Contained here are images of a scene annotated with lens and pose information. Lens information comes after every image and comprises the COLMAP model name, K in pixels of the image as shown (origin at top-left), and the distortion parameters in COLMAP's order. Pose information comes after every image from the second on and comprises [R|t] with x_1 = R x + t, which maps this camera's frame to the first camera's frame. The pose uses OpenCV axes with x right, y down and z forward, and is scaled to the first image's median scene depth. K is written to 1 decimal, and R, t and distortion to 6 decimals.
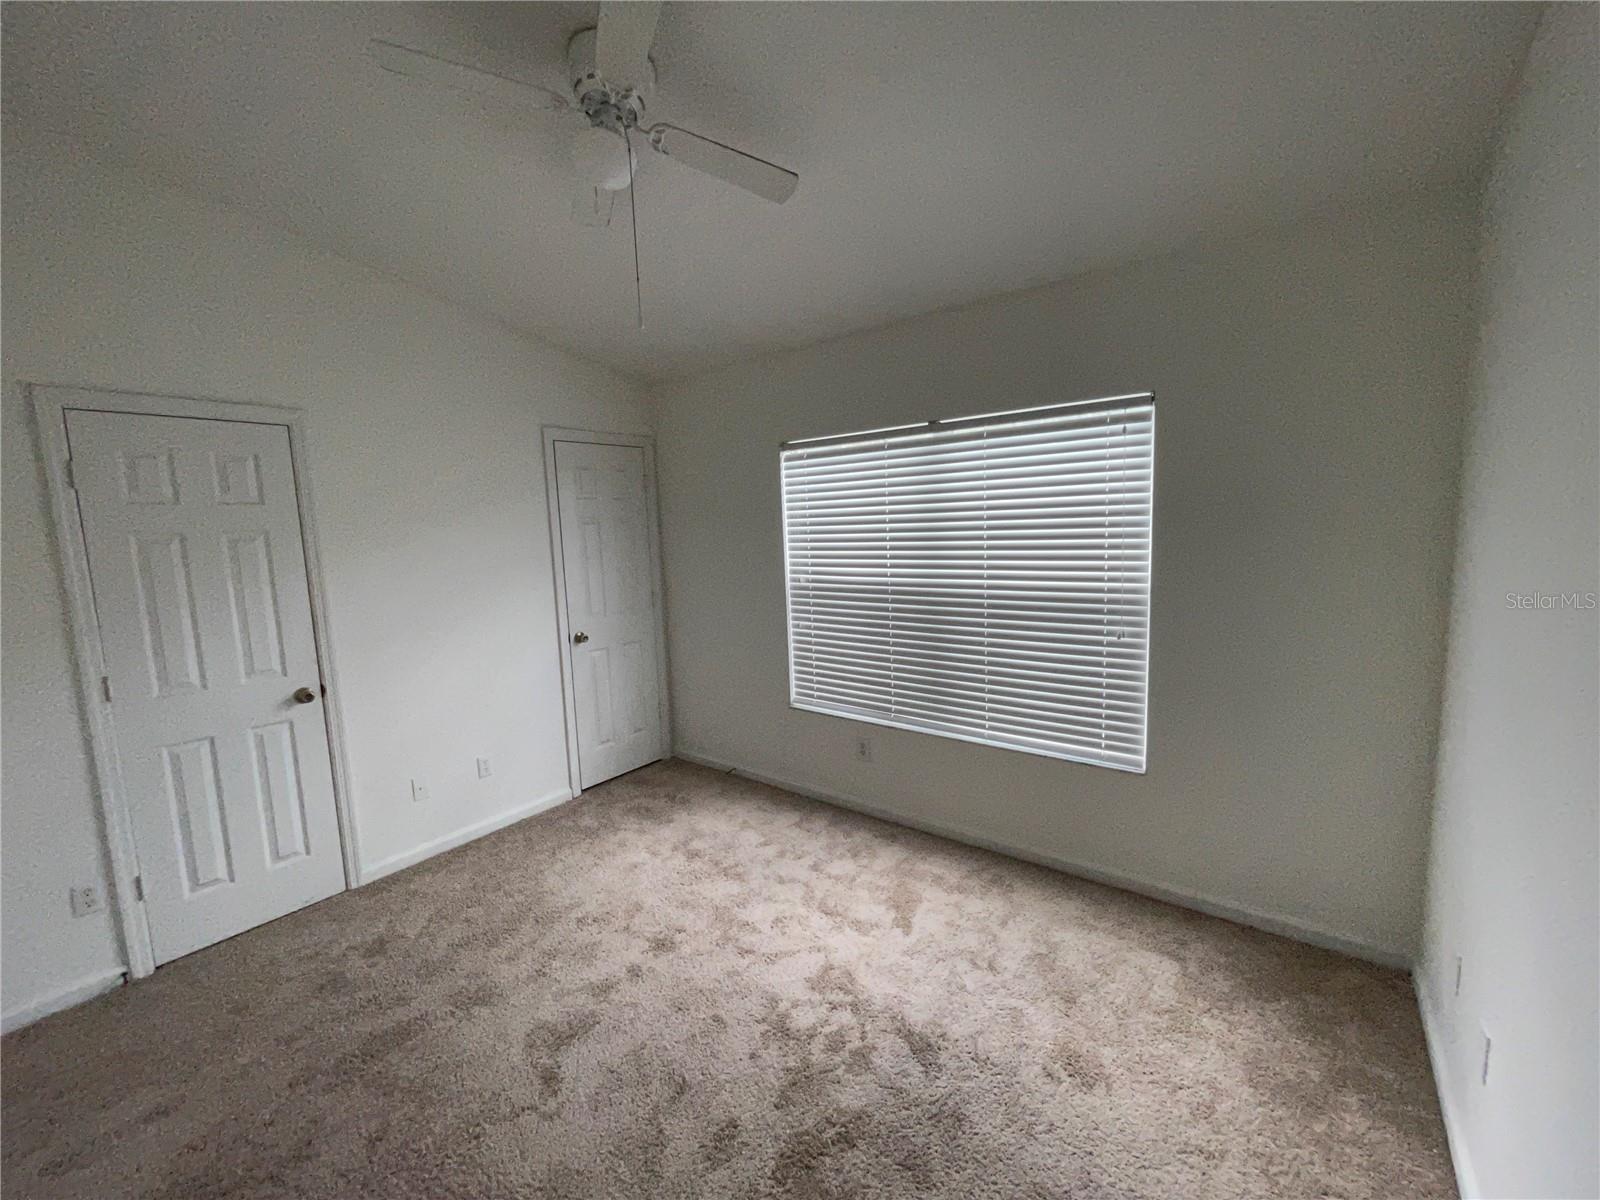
lens RADIAL K [[644.4, 0, 800.0], [0, 644.4, 600.0], [0, 0, 1]] dist [-0.010620, 0.007422]
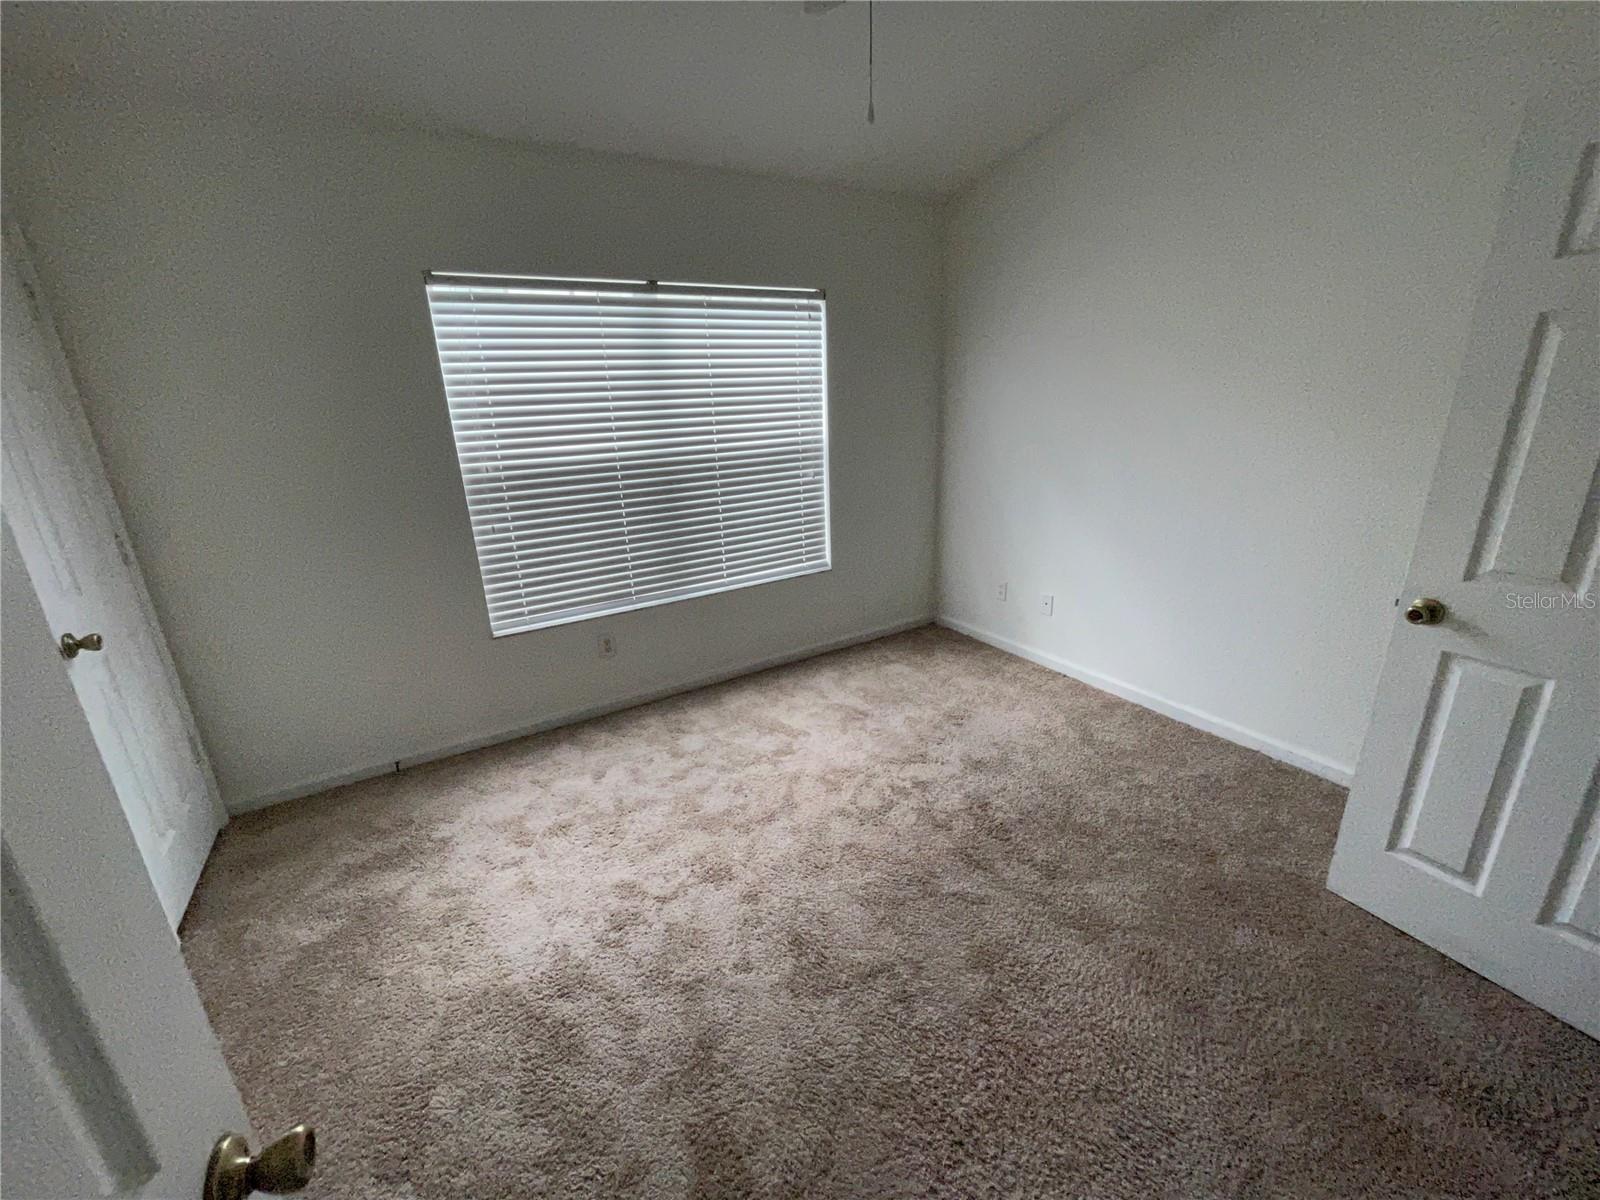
lens RADIAL K [[644.9, 0, 800.0], [0, 644.9, 600.0], [0, 0, 1]] dist [0.000615, 0.000294]
pose [[0.353701, -0.267168, 0.896391, -0.720667], [0.136886, 0.962807, 0.232950, -0.011392], [-0.925288, 0.040309, 0.377117, 0.452768]]
